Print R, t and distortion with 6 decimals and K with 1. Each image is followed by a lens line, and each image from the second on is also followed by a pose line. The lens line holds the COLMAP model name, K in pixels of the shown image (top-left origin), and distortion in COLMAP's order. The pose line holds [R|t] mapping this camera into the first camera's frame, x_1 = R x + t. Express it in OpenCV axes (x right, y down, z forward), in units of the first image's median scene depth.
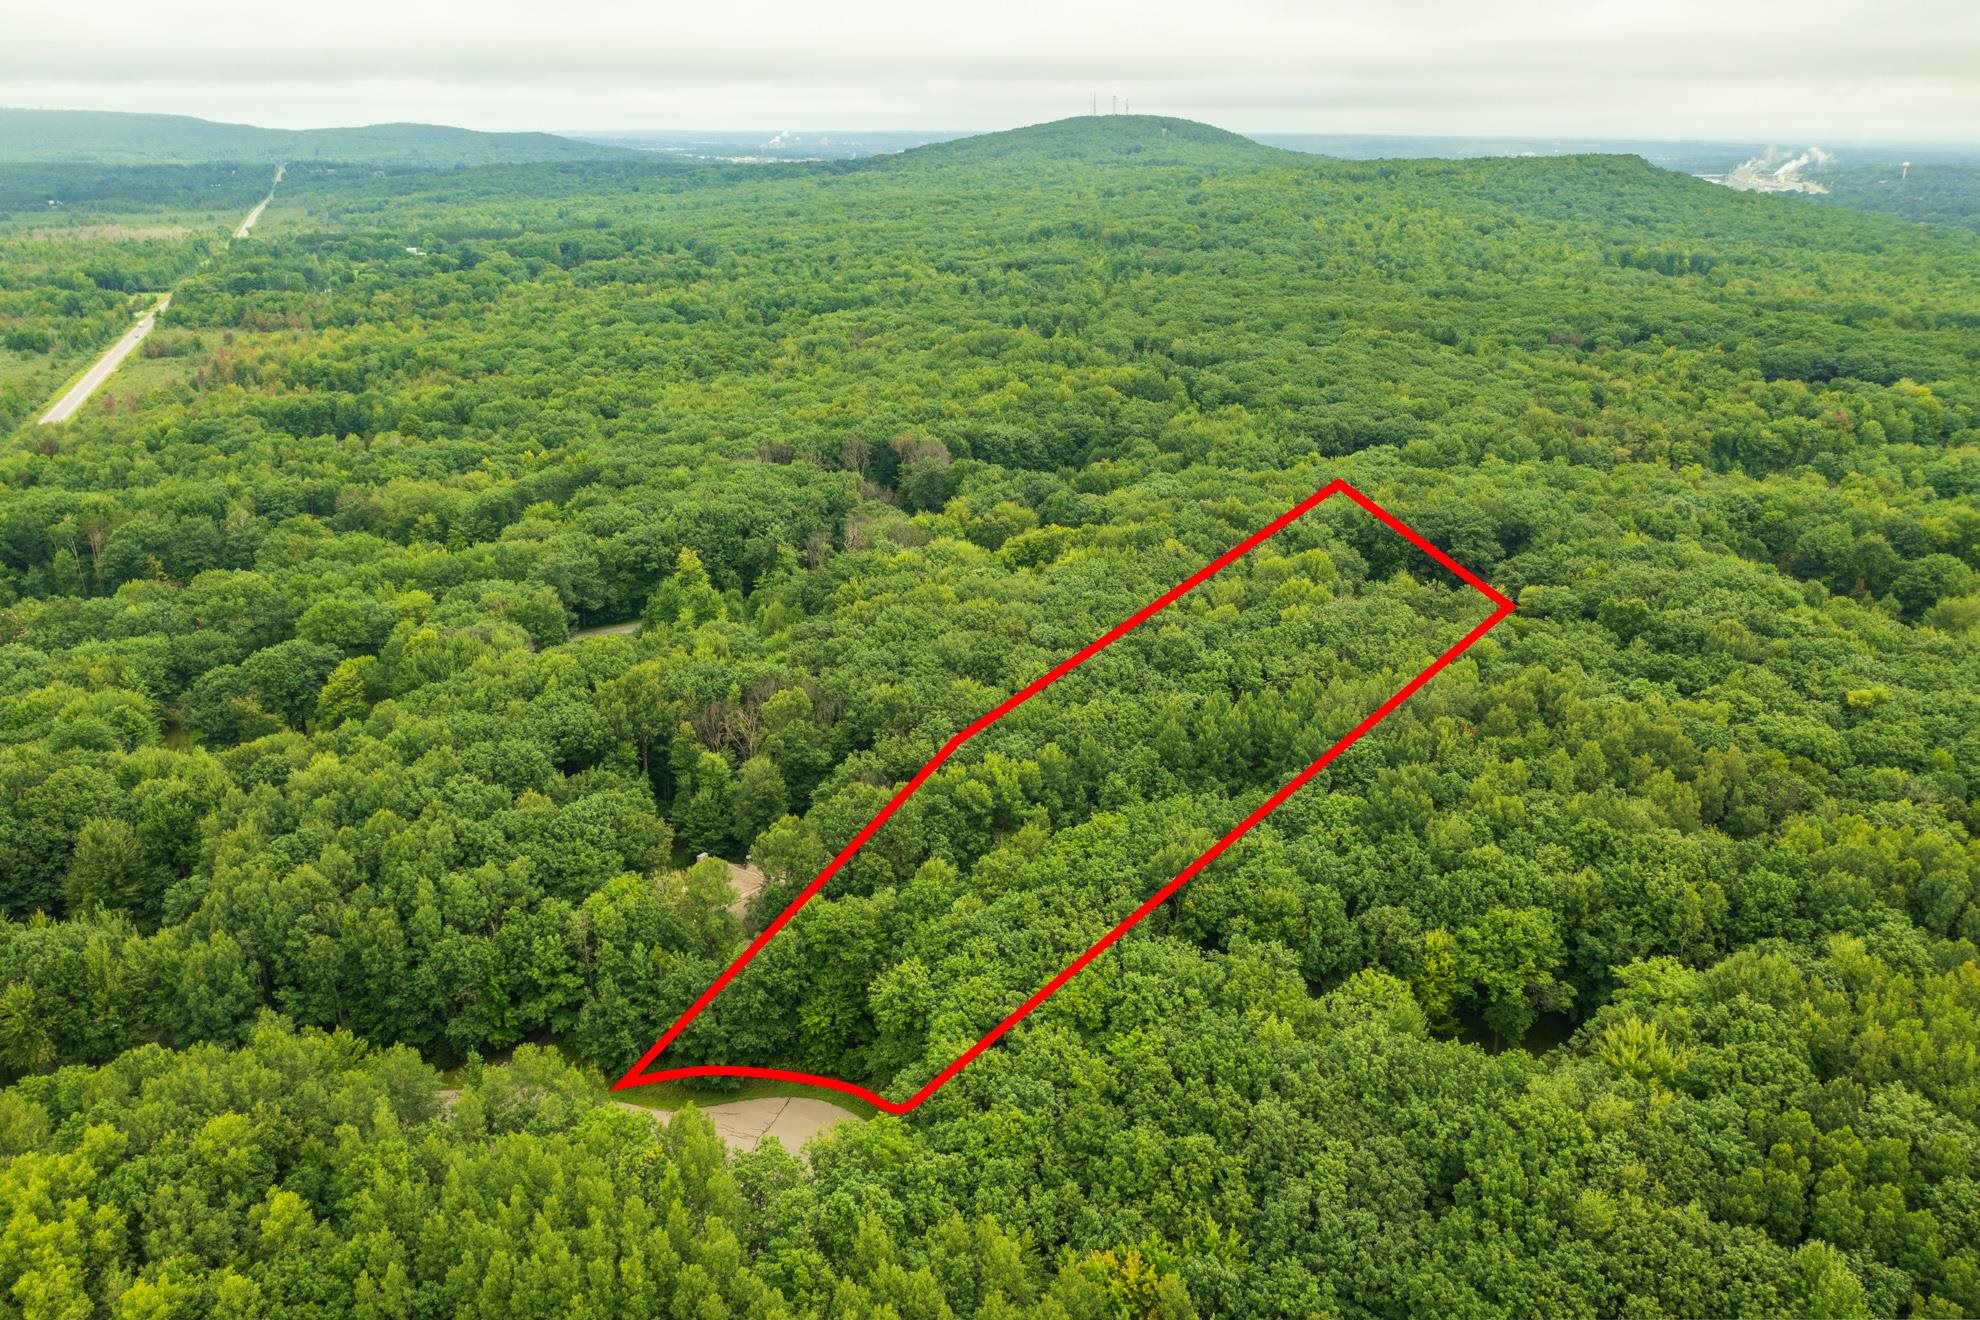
lens RADIAL K [[1543.8, 0, 990.0], [0, 1543.8, 660.0], [0, 0, 1]] dist [-0.011942, -0.002978]
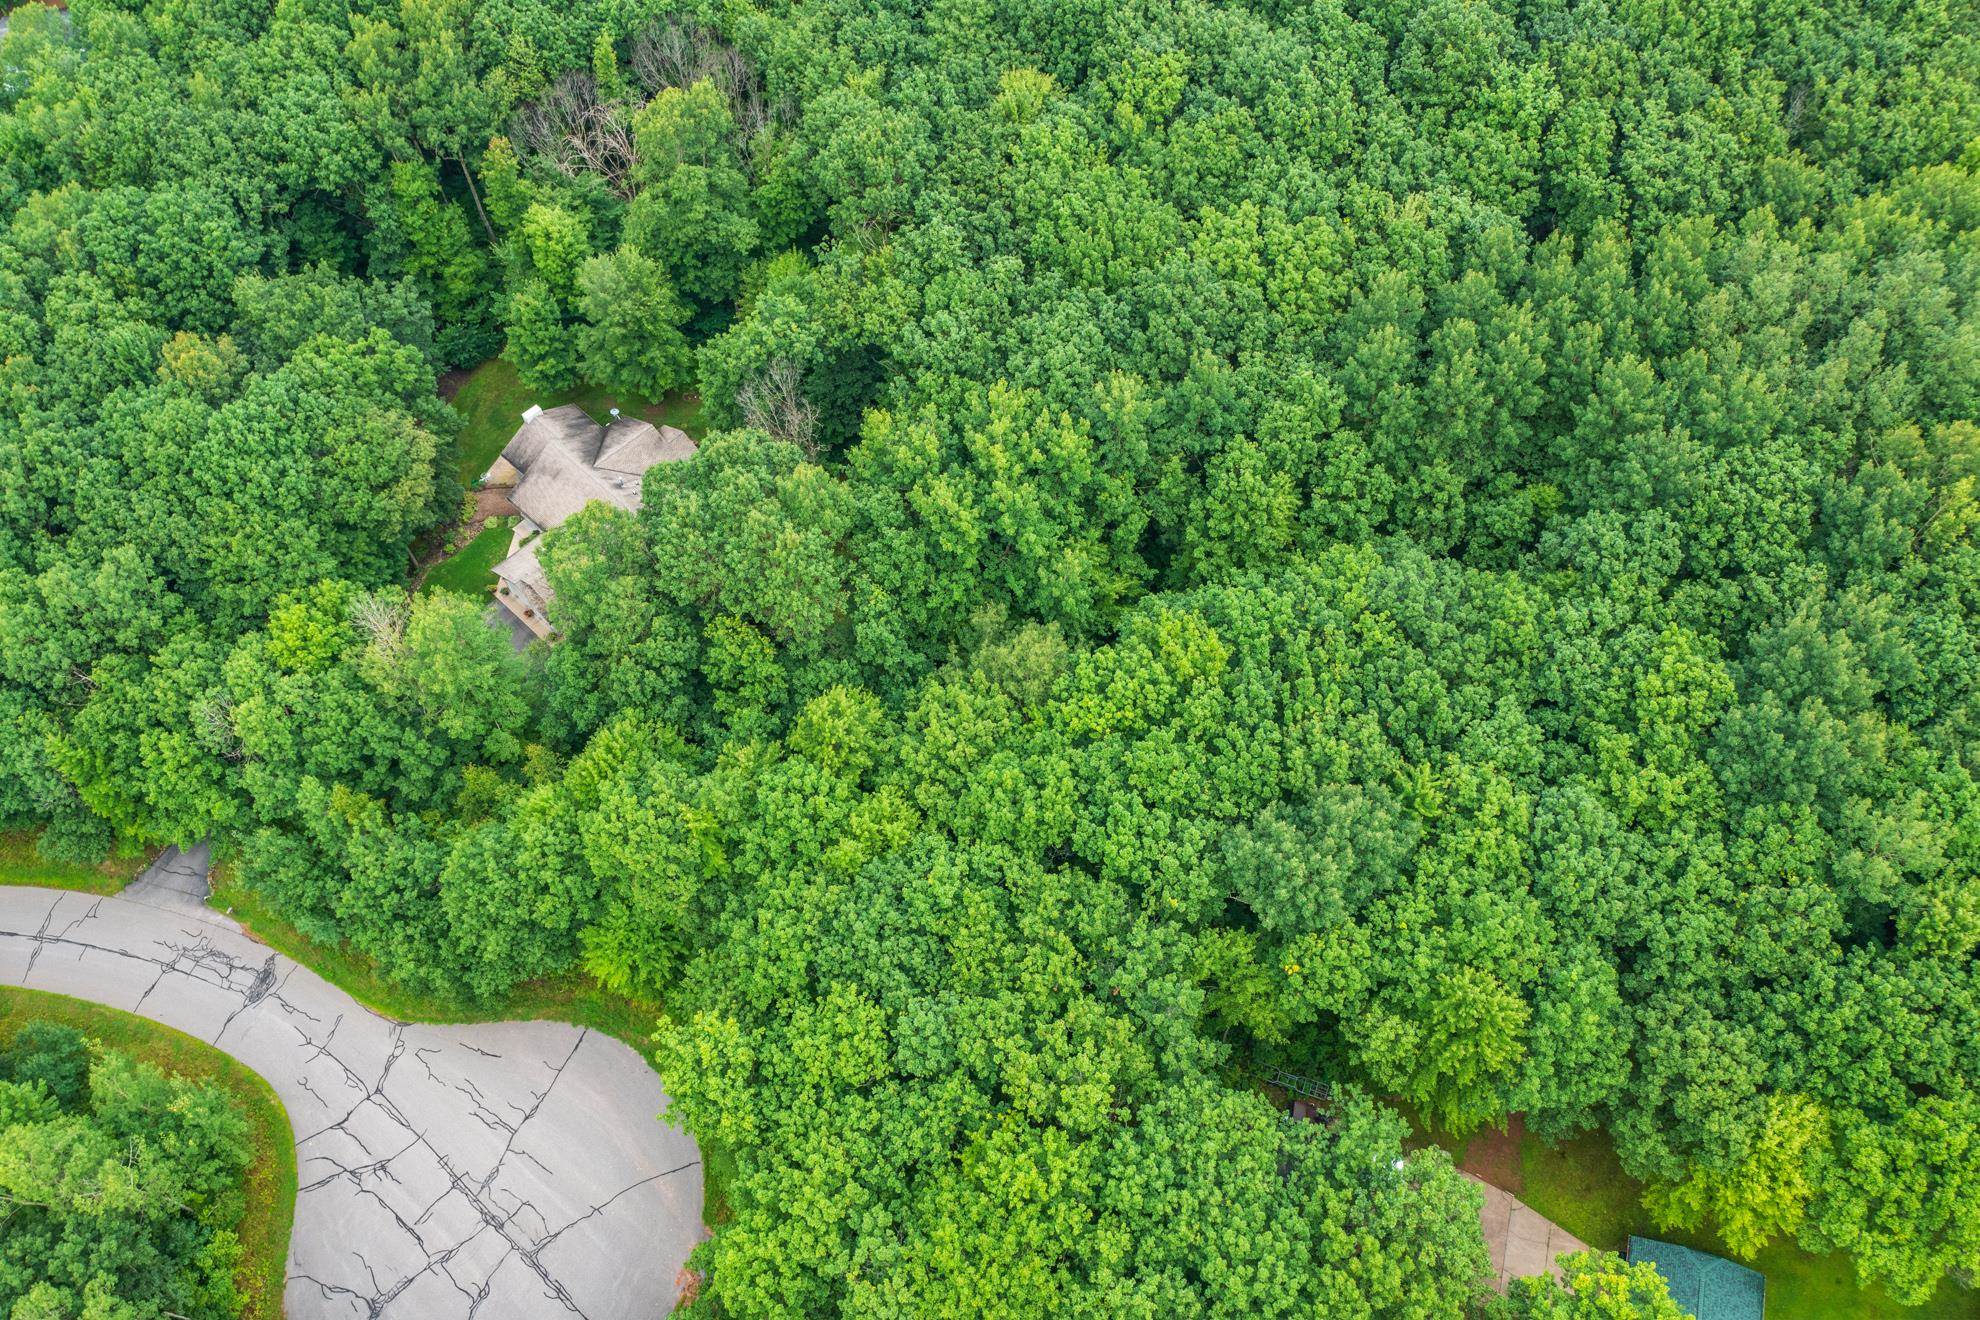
lens RADIAL K [[1543.8, 0, 990.0], [0, 1543.8, 660.0], [0, 0, 1]] dist [-0.011942, -0.002978]
pose [[0.986157, 0.133221, -0.098727, 0.059358], [-0.042200, 0.777439, 0.627542, -0.189532], [0.160356, -0.614688, 0.772298, 0.569146]]
